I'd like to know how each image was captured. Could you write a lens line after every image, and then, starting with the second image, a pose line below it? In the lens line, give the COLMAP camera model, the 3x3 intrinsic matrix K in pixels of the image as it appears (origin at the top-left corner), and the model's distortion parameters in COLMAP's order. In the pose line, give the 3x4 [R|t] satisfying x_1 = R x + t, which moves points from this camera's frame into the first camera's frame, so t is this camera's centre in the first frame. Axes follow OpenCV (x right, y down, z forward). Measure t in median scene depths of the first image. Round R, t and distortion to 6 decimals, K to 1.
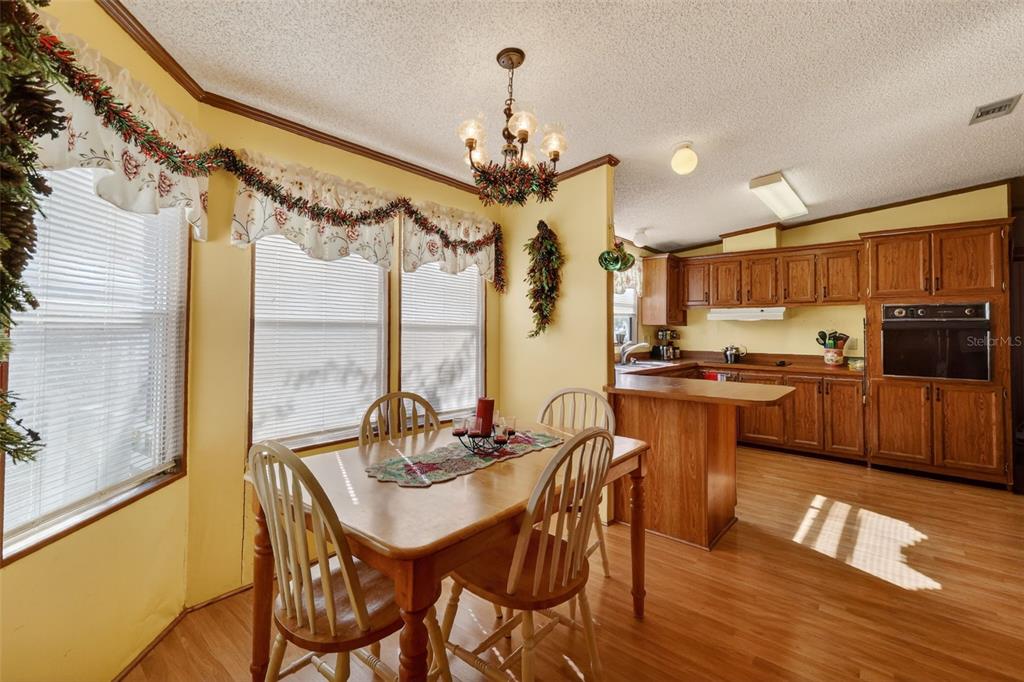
lens RADIAL K [[451.2, 0, 513.0], [0, 451.2, 320.8], [0, 0, 1]] dist [-0.003429, 0.000215]
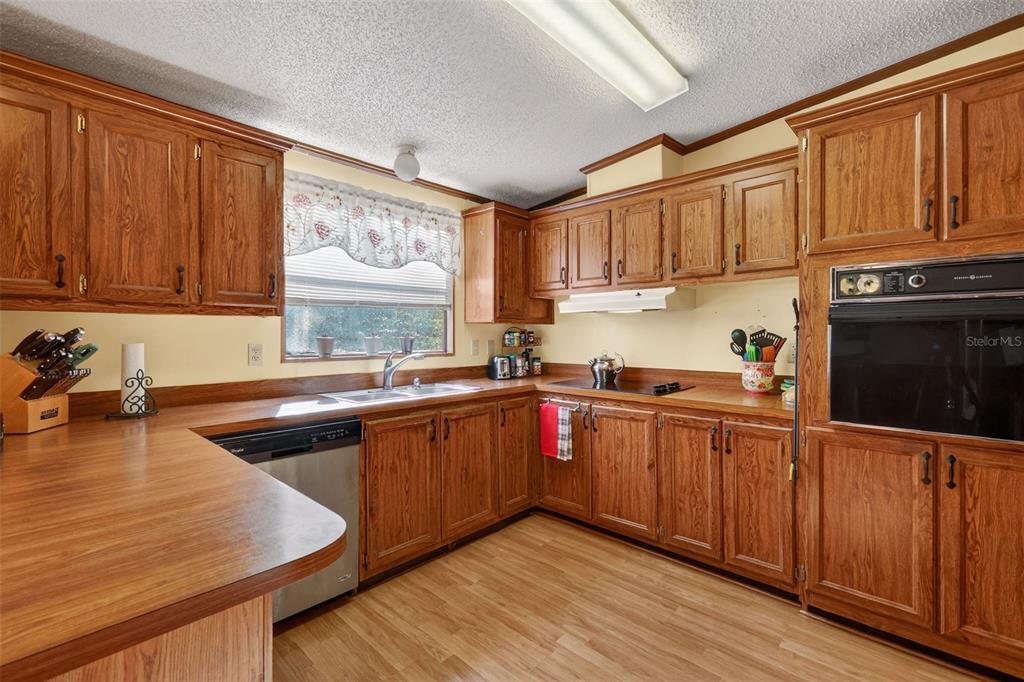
lens RADIAL K [[451.2, 0, 511.1], [0, 451.2, 338.8], [0, 0, 1]] dist [-0.003429, 0.000215]
pose [[0.999304, -0.007960, -0.036445, 0.479371], [0.008963, 0.999583, 0.027453, 0.019280], [0.036211, -0.027761, 0.998959, 0.495747]]
